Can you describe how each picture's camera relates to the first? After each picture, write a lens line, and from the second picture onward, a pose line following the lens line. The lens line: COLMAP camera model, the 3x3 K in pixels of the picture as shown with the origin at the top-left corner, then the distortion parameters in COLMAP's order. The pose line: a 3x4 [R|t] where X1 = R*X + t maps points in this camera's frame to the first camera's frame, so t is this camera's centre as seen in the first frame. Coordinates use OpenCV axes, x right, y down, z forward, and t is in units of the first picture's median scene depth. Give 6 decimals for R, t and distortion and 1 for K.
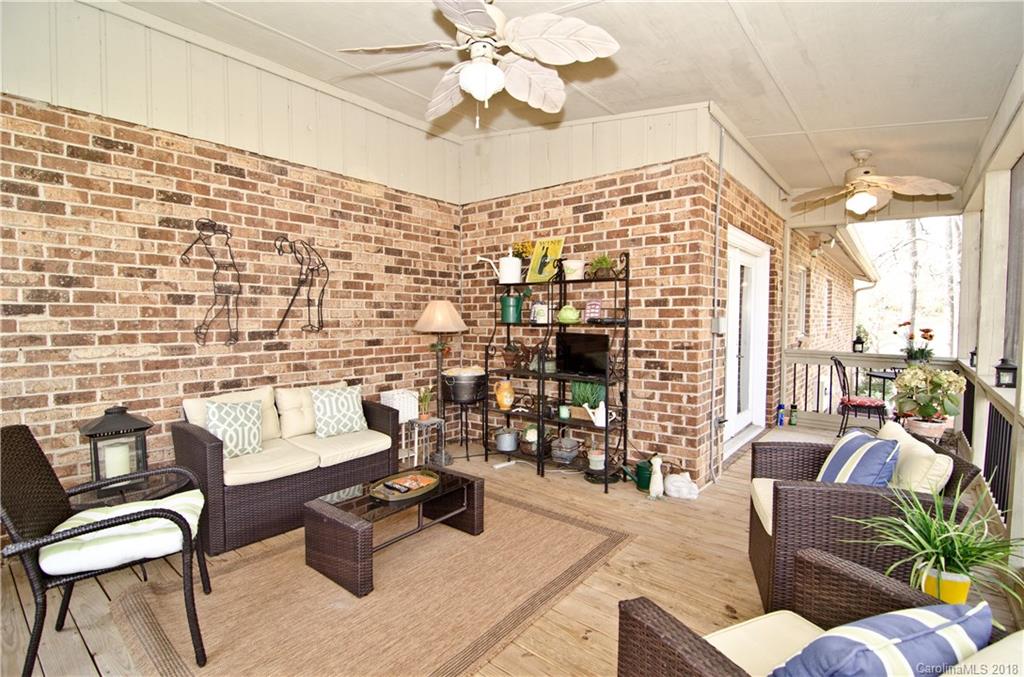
lens RADIAL K [[491.9, 0, 512.0], [0, 491.9, 342.9], [0, 0, 1]] dist [-0.005154, -0.011184]
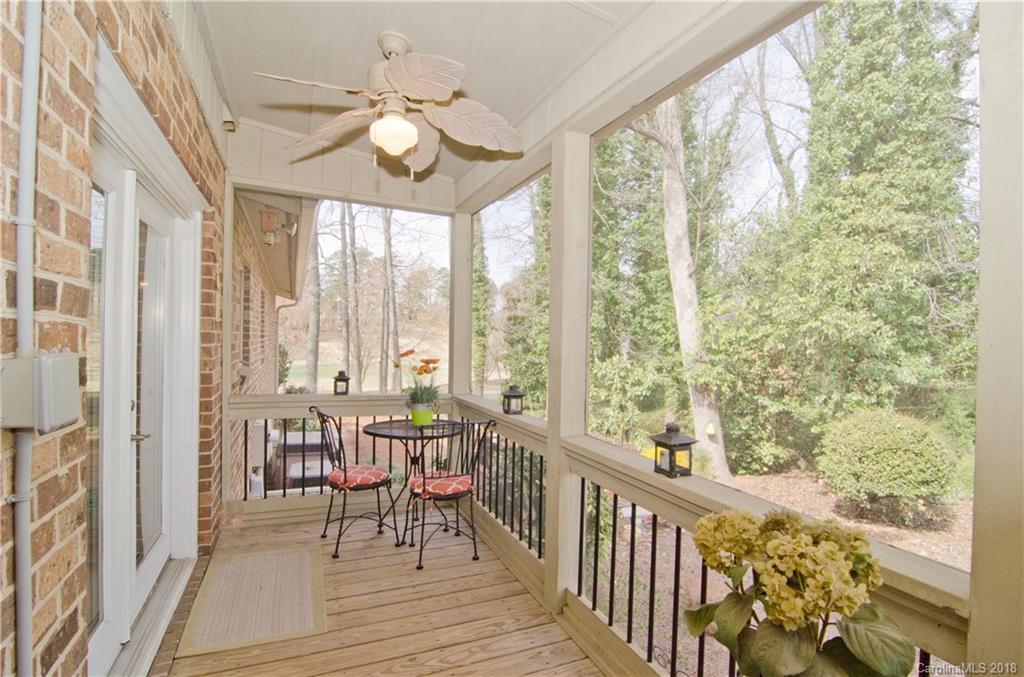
lens RADIAL K [[491.9, 0, 512.0], [0, 491.9, 342.9], [0, 0, 1]] dist [-0.005154, -0.011184]
pose [[0.460218, 0.003353, 0.887800, 0.216585], [0.025707, 0.999523, -0.017100, -0.032755], [-0.887434, 0.030692, 0.459913, 0.472919]]
